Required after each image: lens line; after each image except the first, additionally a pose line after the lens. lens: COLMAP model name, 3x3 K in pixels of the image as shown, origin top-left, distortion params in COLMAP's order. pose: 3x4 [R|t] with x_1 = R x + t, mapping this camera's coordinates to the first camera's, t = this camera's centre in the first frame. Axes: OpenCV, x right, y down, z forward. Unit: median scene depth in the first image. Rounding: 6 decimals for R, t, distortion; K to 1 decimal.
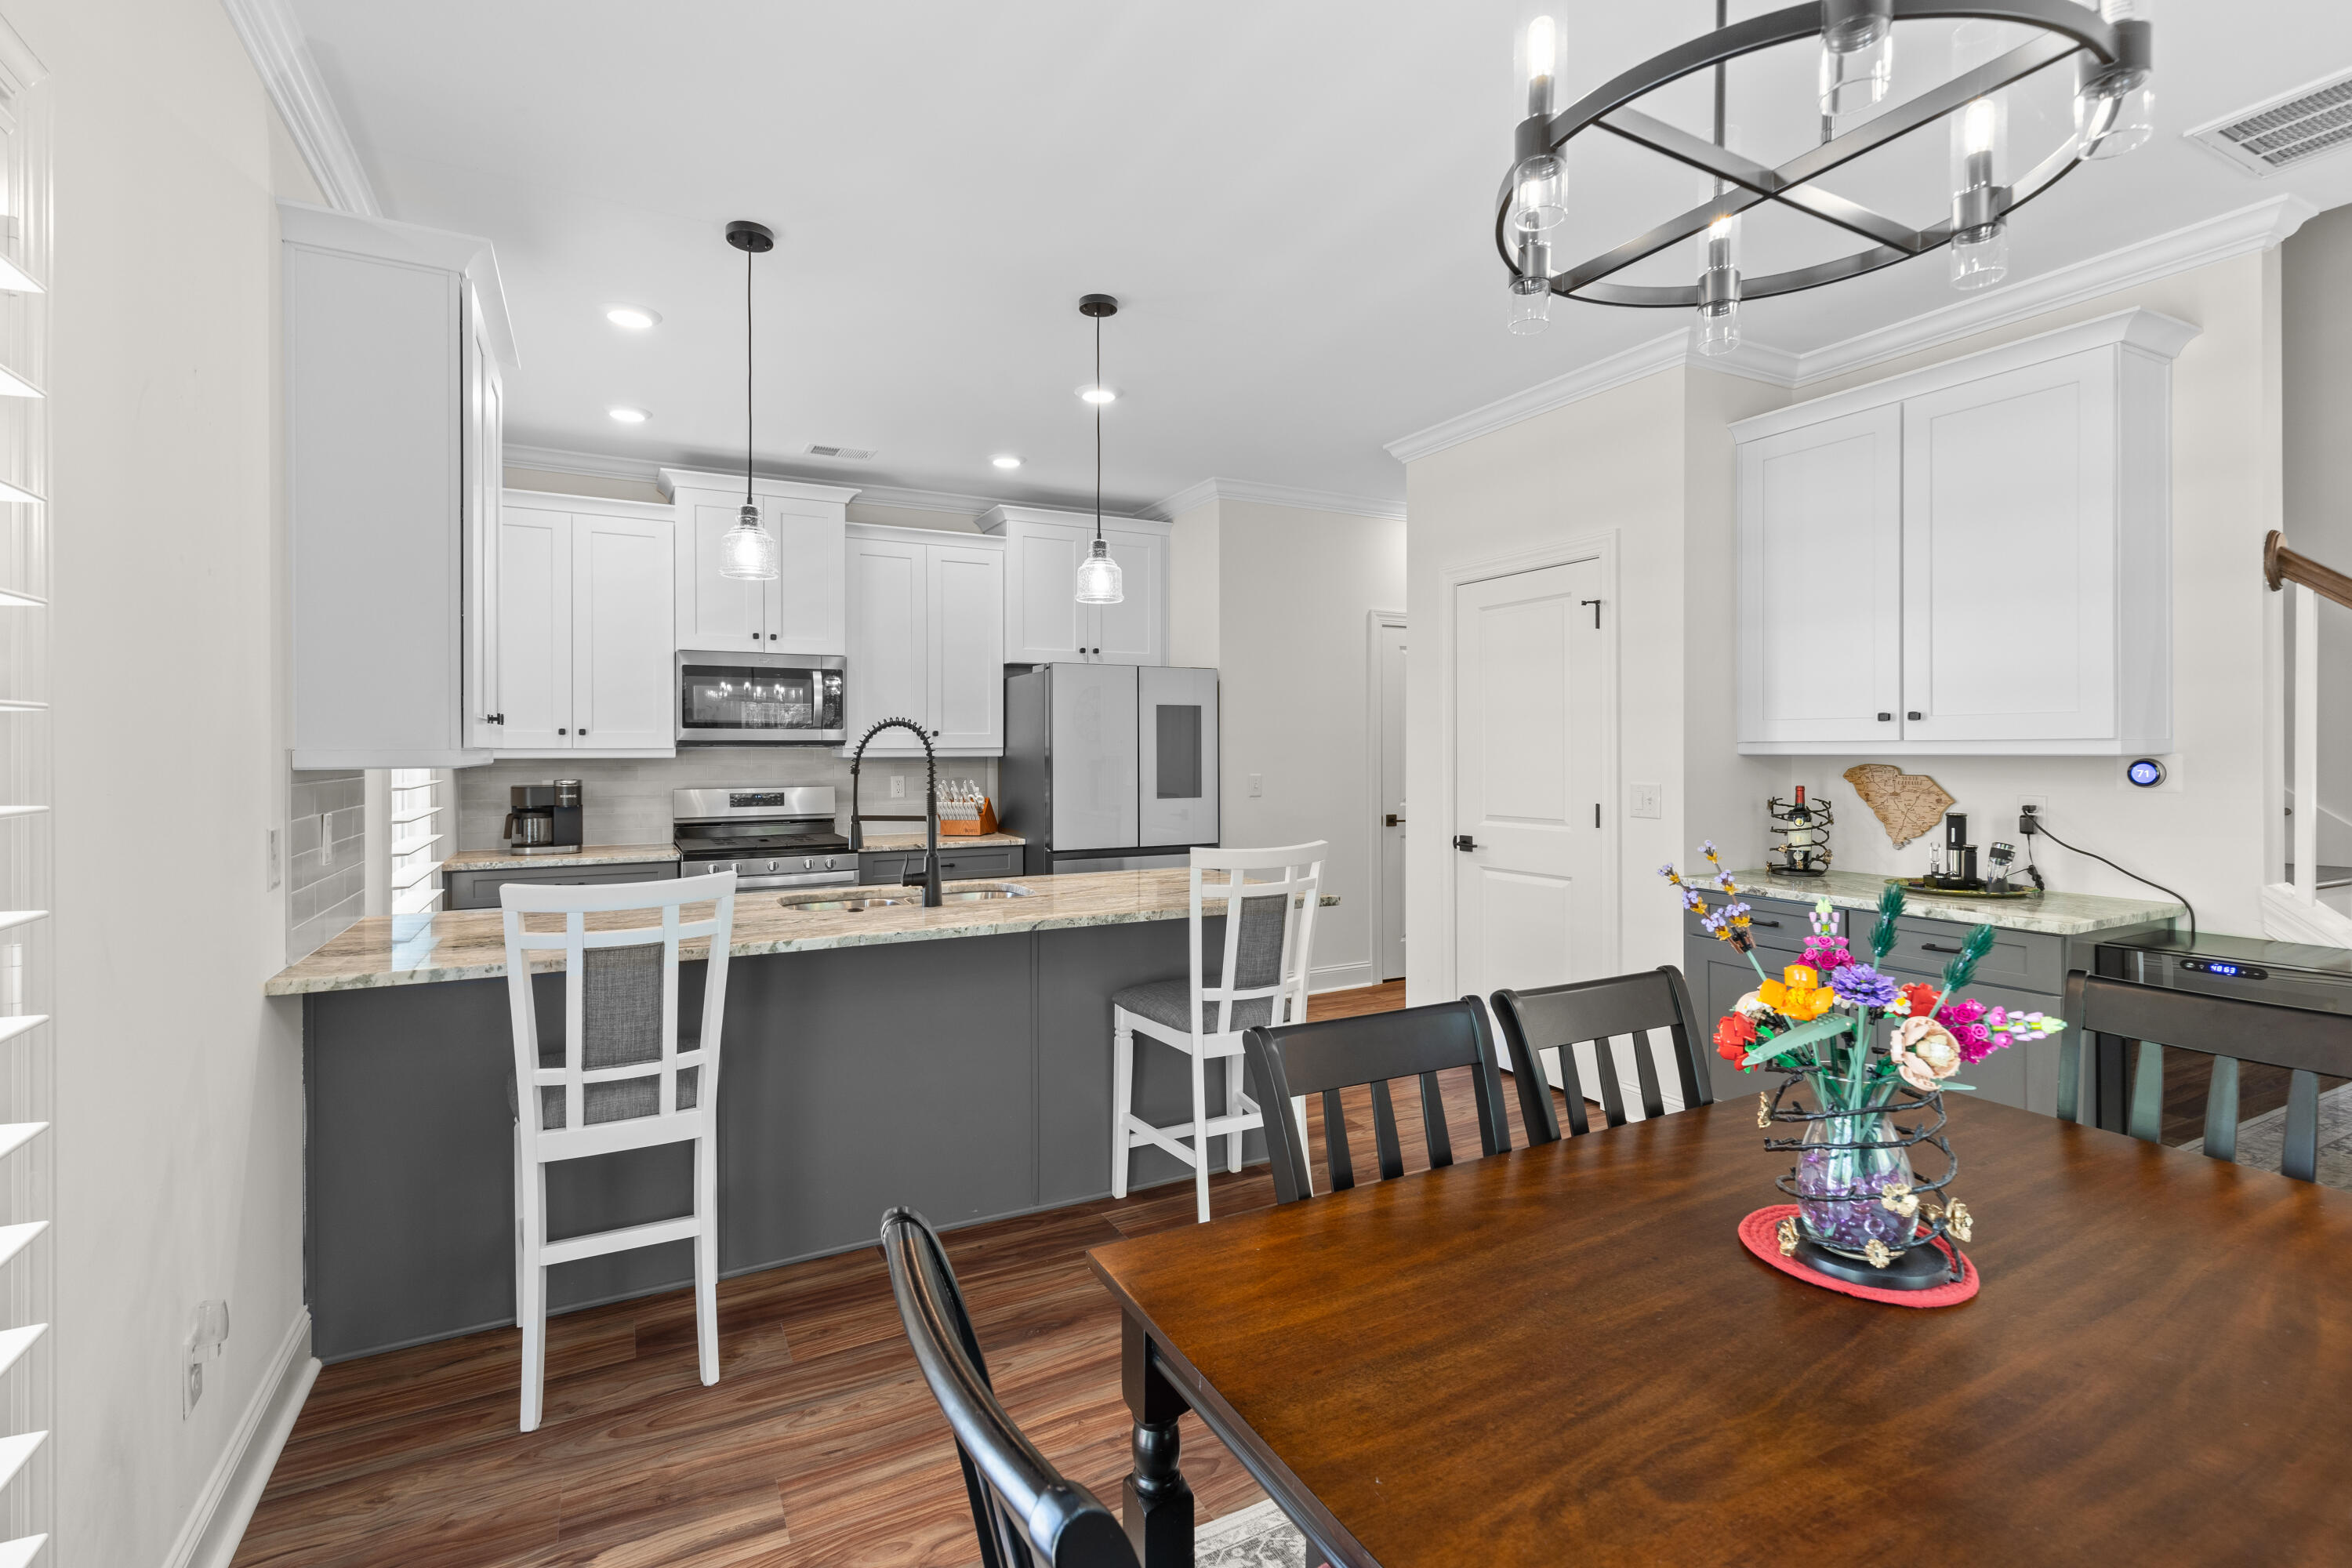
lens RADIAL K [[1062.5, 0, 1181.8], [0, 1062.5, 763.1], [0, 0, 1]] dist [0.004970, 0.001282]
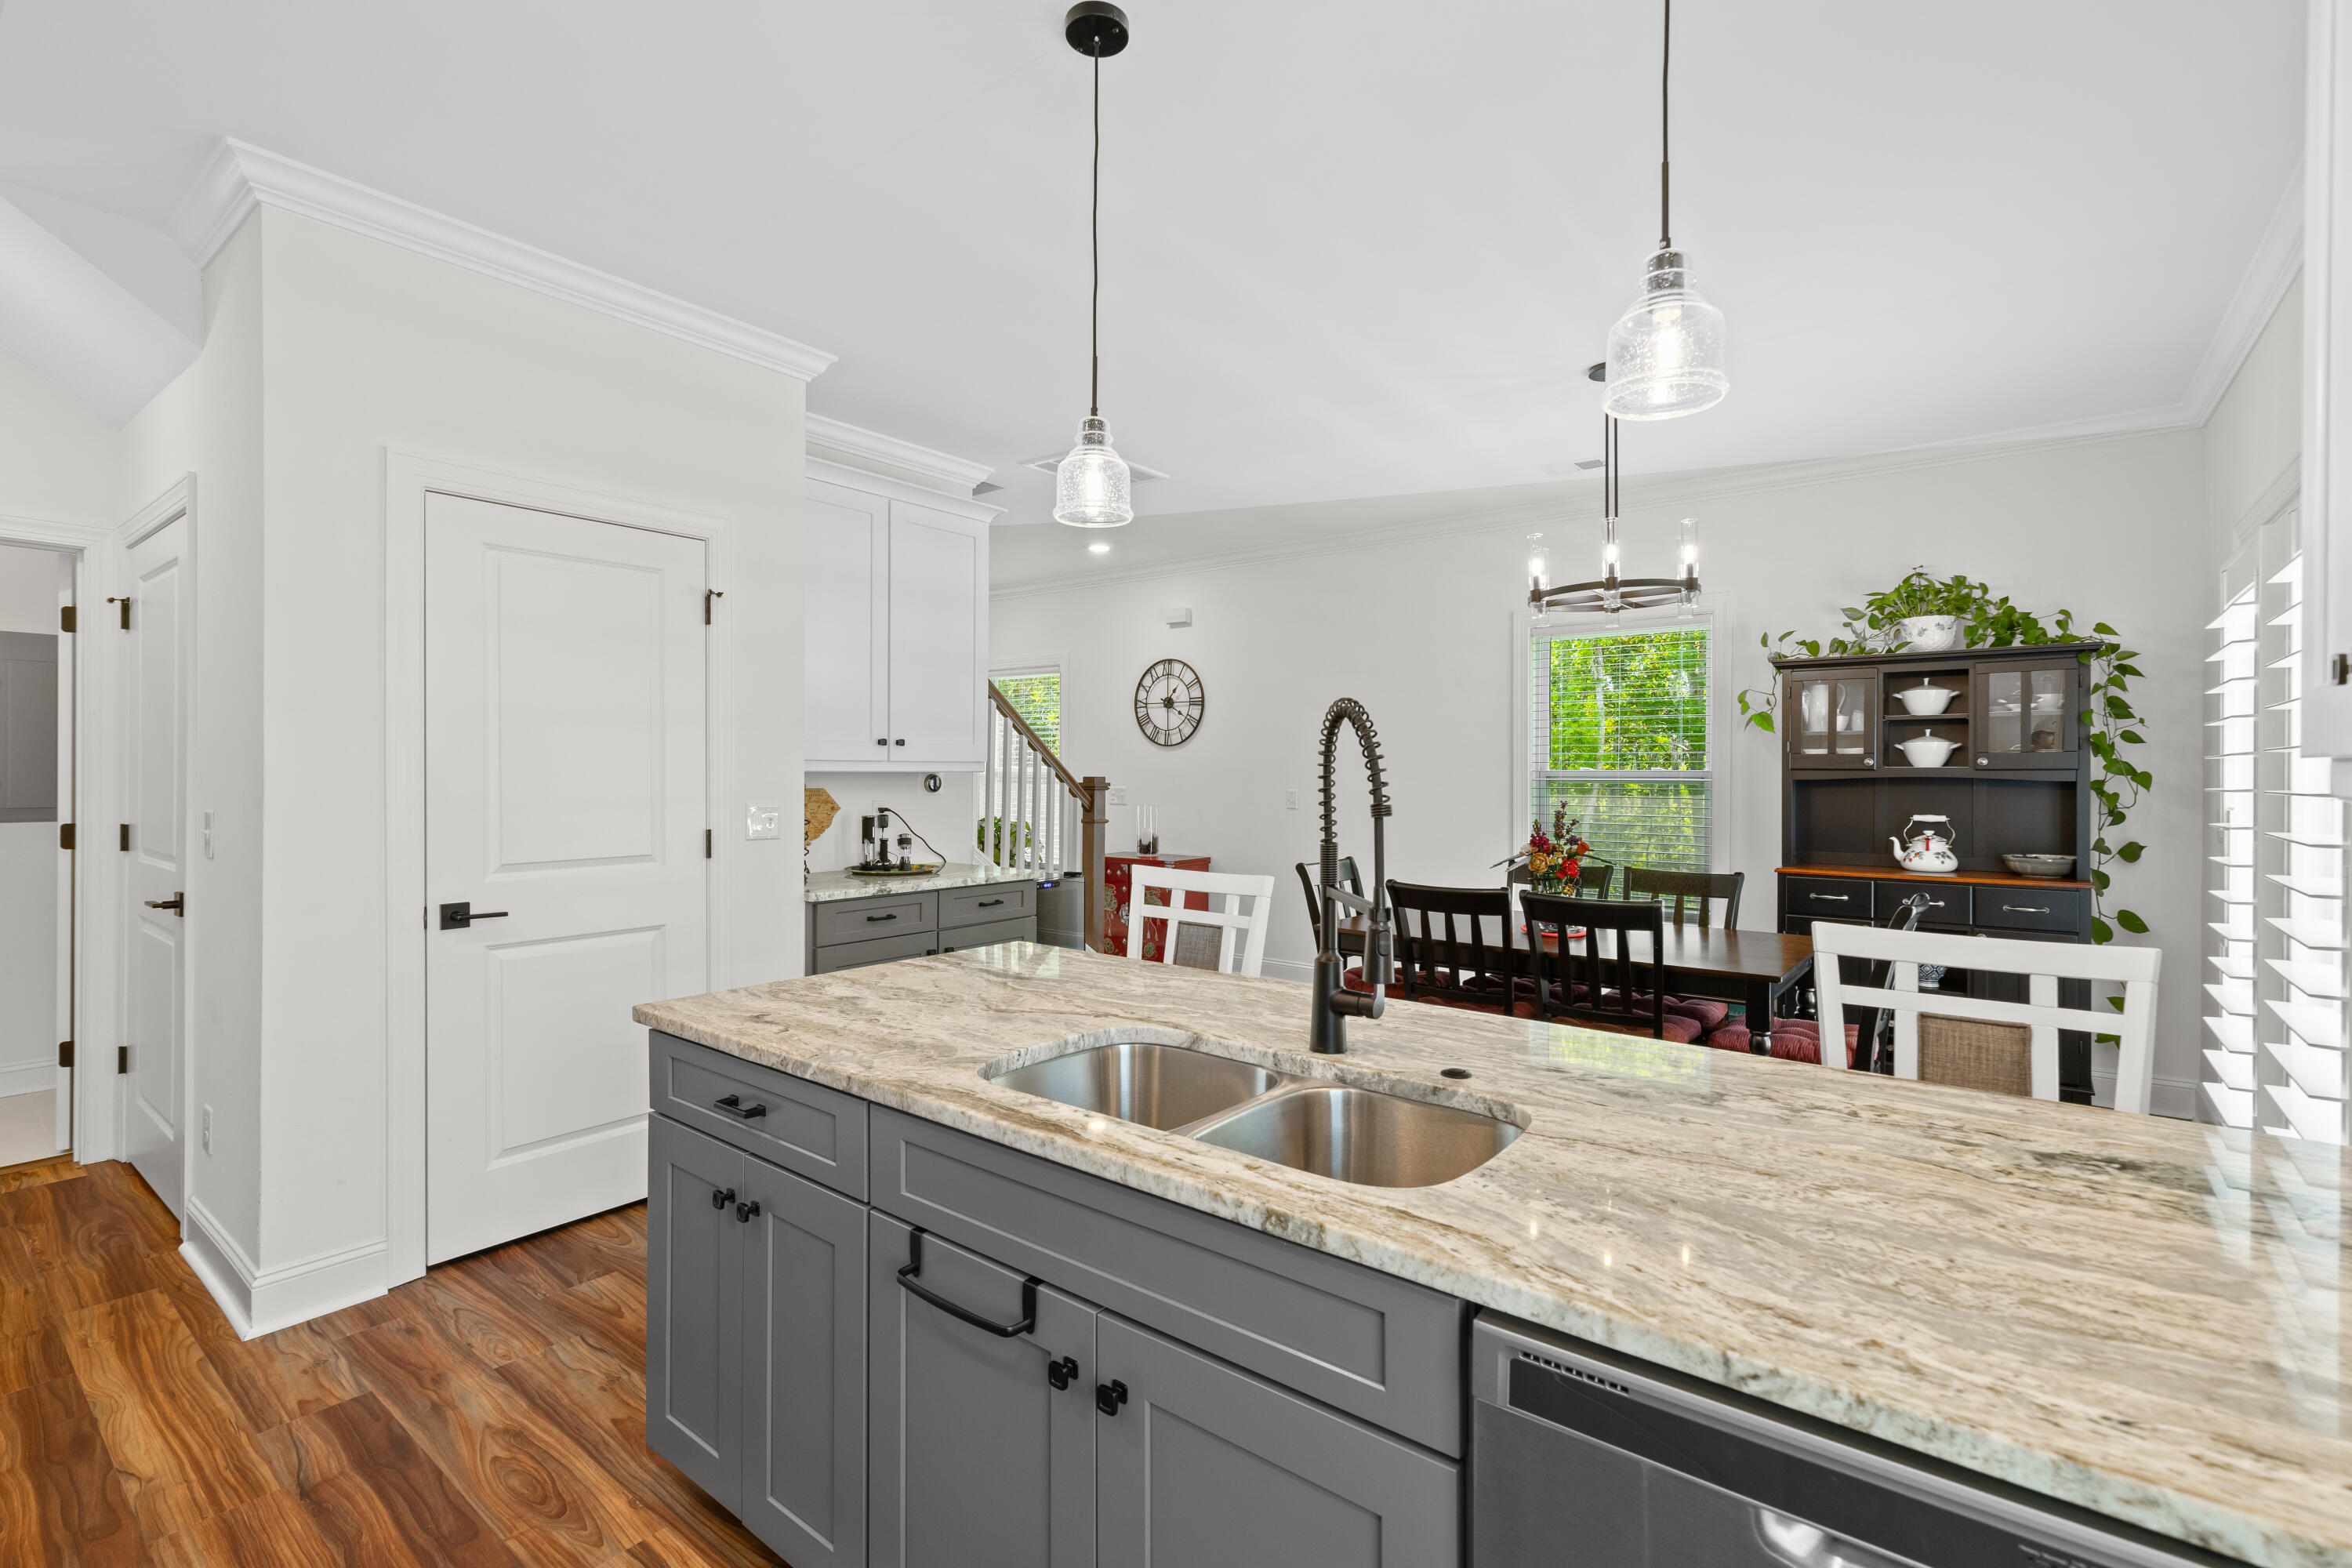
lens RADIAL K [[1062.5, 0, 1181.4], [0, 1062.5, 785.7], [0, 0, 1]] dist [0.004970, 0.001282]
pose [[-0.413590, -0.010256, 0.910406, -0.637819], [0.007761, 0.999861, 0.014789, -0.007125], [-0.910430, 0.013182, -0.413453, 1.193951]]
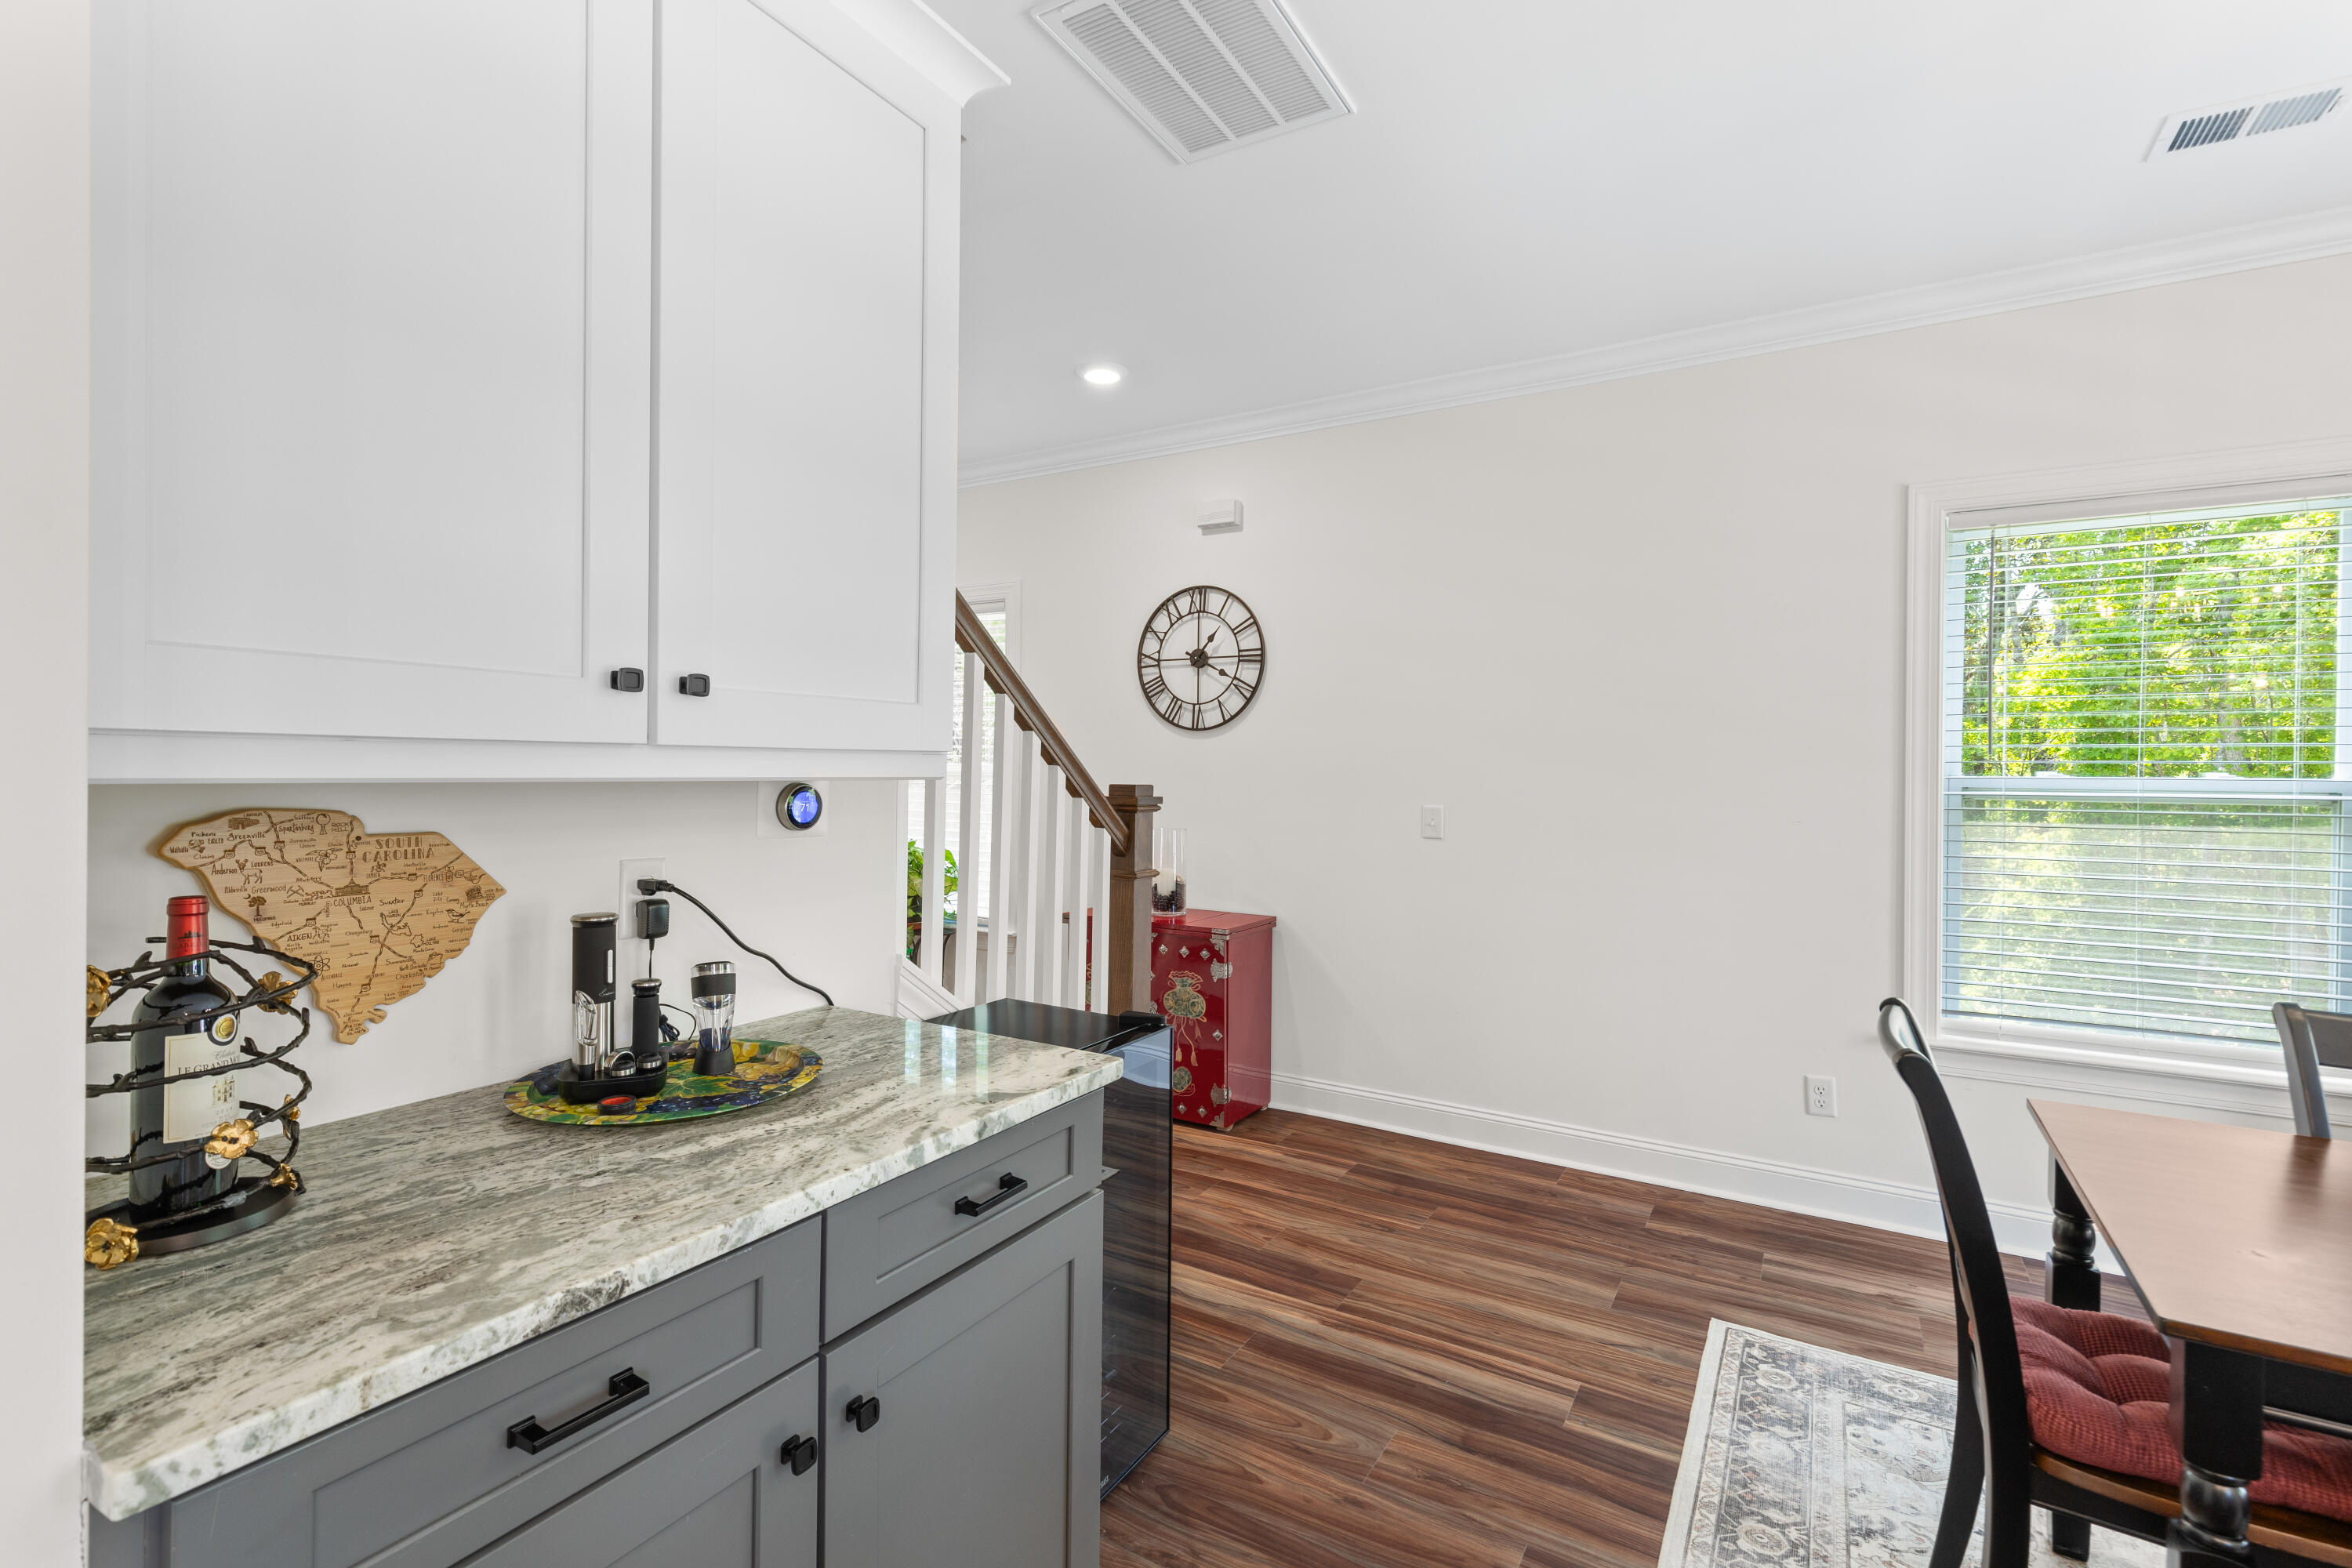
lens RADIAL K [[1062.5, 0, 1177.3], [0, 1062.5, 778.7], [0, 0, 1]] dist [0.004970, 0.001282]
pose [[-0.519905, -0.010488, 0.854160, 0.240271], [0.000955, 0.999917, 0.012859, -0.013232], [-0.854224, 0.007501, -0.519851, 1.024128]]
